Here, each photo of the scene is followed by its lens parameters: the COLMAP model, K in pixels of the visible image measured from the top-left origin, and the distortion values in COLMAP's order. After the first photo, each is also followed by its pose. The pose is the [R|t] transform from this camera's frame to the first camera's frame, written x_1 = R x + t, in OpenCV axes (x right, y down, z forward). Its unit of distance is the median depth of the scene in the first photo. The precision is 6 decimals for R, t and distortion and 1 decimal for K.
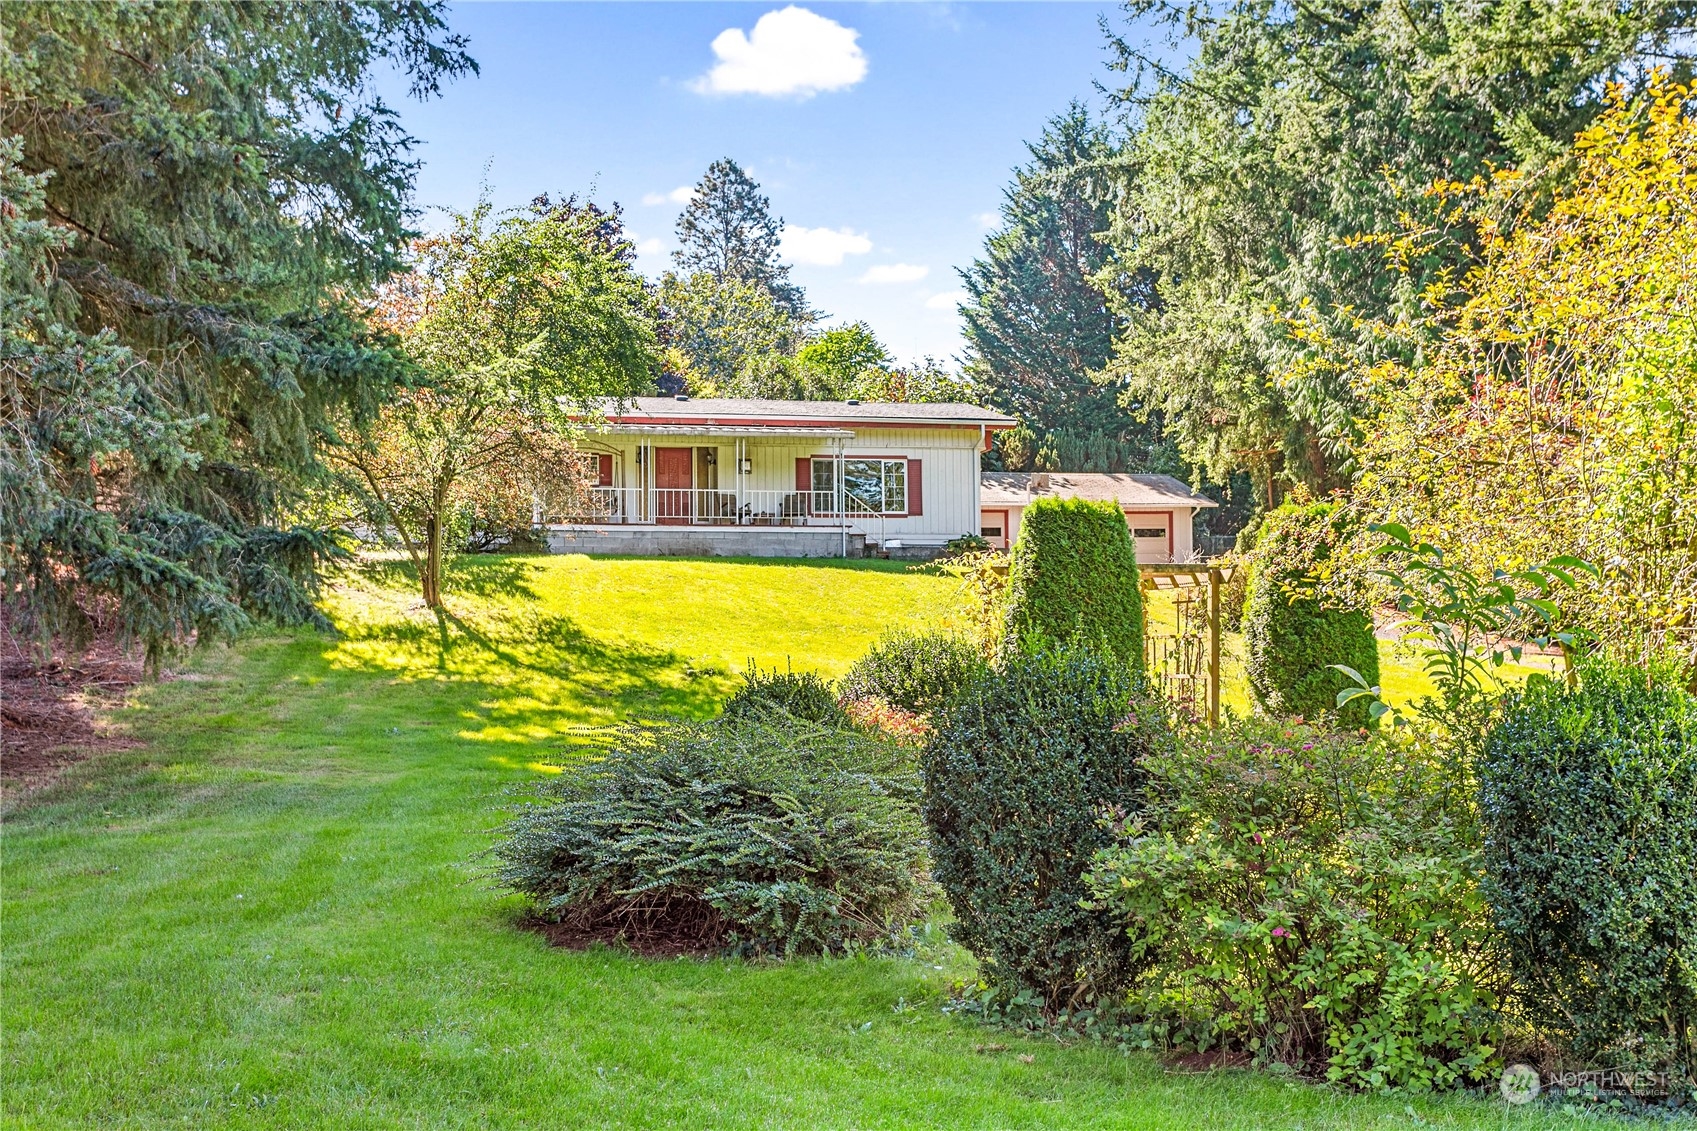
lens RADIAL K [[1864.6, 0, 846.9], [0, 1864.6, 617.1], [0, 0, 1]] dist [0.016091, 0.026203]
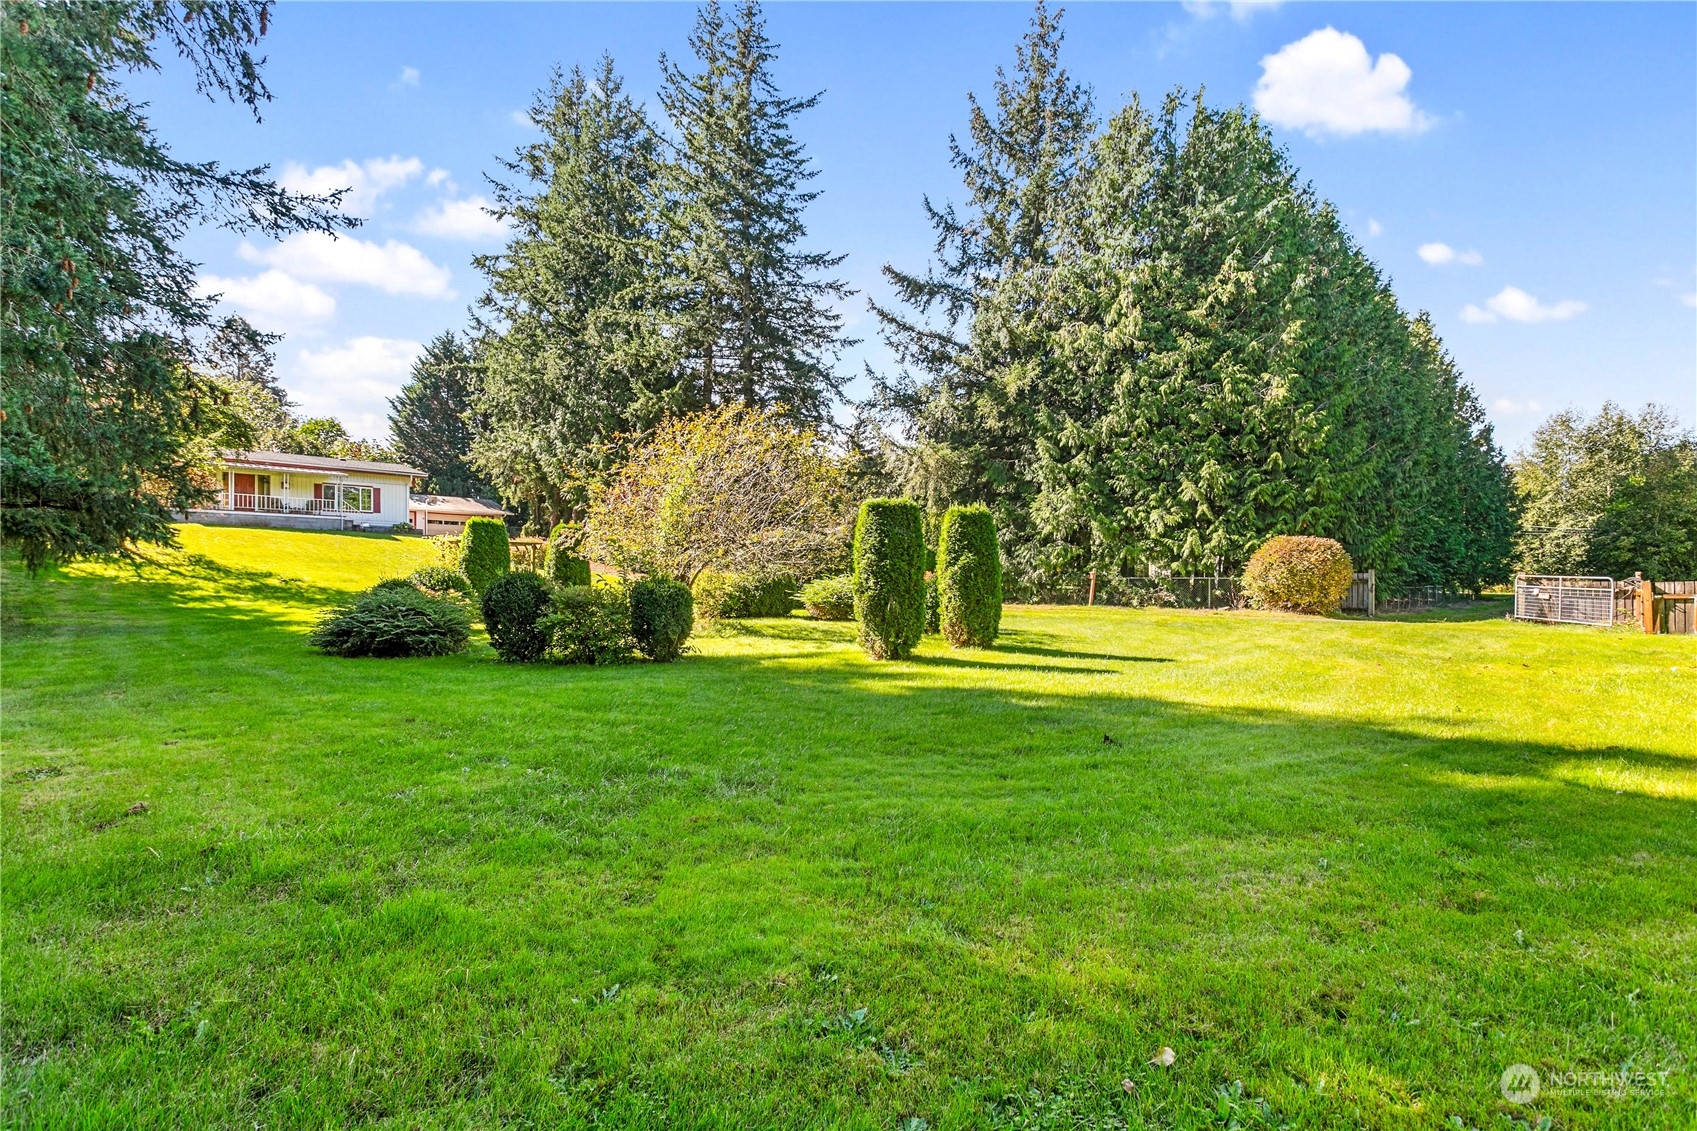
lens RADIAL K [[804.5, 0, 845.9], [0, 804.5, 552.1], [0, 0, 1]] dist [0.002807, 0.000502]
pose [[0.822322, 0.028623, 0.568302, -0.049057], [-0.021385, 0.999583, -0.019401, 0.000031], [-0.568620, 0.003801, 0.822591, -0.129251]]
